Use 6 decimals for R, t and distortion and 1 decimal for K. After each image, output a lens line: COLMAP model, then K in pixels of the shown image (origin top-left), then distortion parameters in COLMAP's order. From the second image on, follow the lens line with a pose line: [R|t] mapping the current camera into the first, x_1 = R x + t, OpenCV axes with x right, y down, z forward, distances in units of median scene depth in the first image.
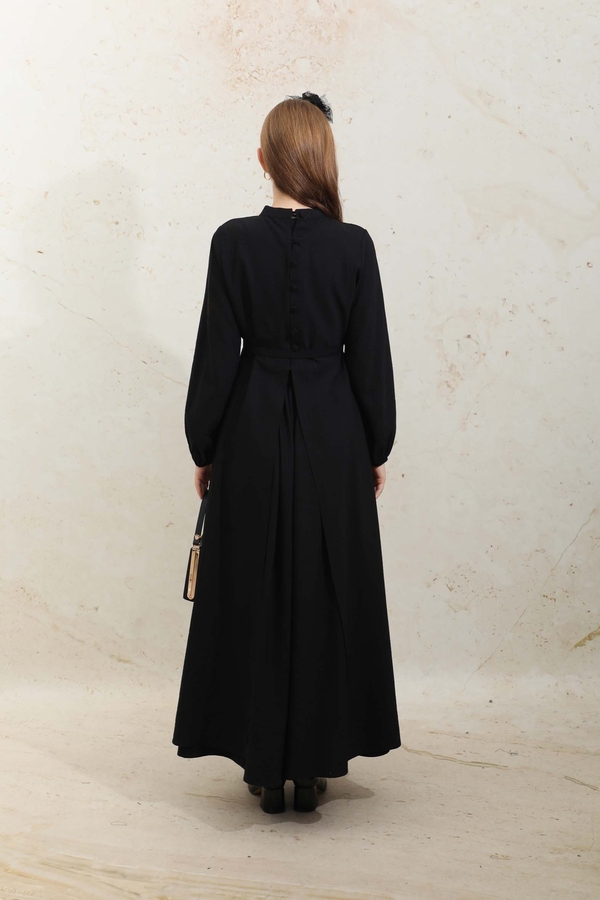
lens RADIAL K [[1321.9, 0, 294.2], [0, 1321.9, 366.0], [0, 0, 1]] dist [0.144384, -0.083080]
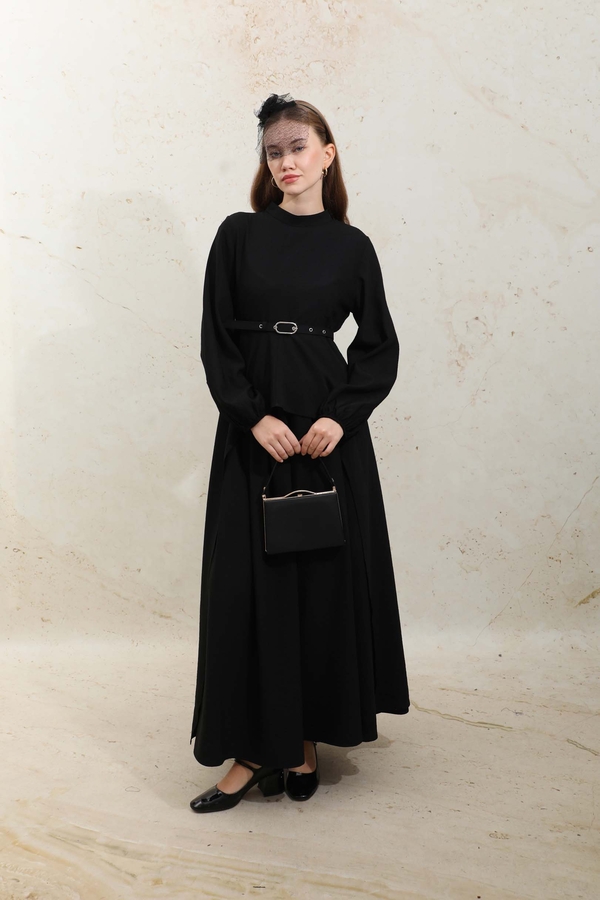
lens RADIAL K [[1005.9, 0, 303.3], [0, 1005.9, 363.7], [0, 0, 1]] dist [0.041488, 0.022040]
pose [[0.997639, -0.013457, -0.067346, 0.047185], [0.014694, 0.999732, 0.017903, -0.002347], [0.067087, -0.018850, 0.997569, 0.180598]]
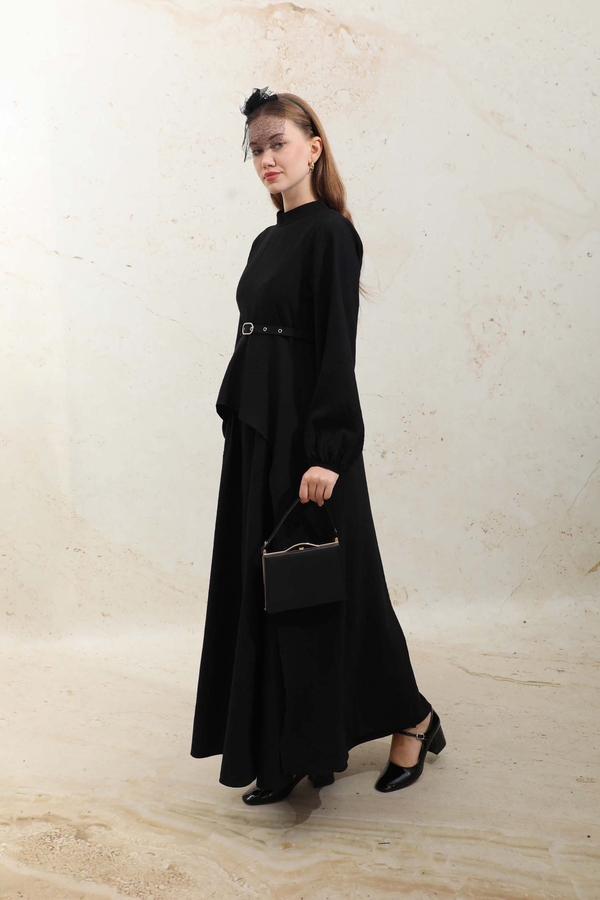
lens RADIAL K [[885.6, 0, 301.7], [0, 885.6, 379.9], [0, 0, 1]] dist [0.017047, 0.013408]
pose [[0.998562, -0.052130, 0.012483, -0.052804], [0.051970, 0.998567, 0.012807, 0.012878], [-0.013132, -0.012140, 0.999840, 0.210718]]
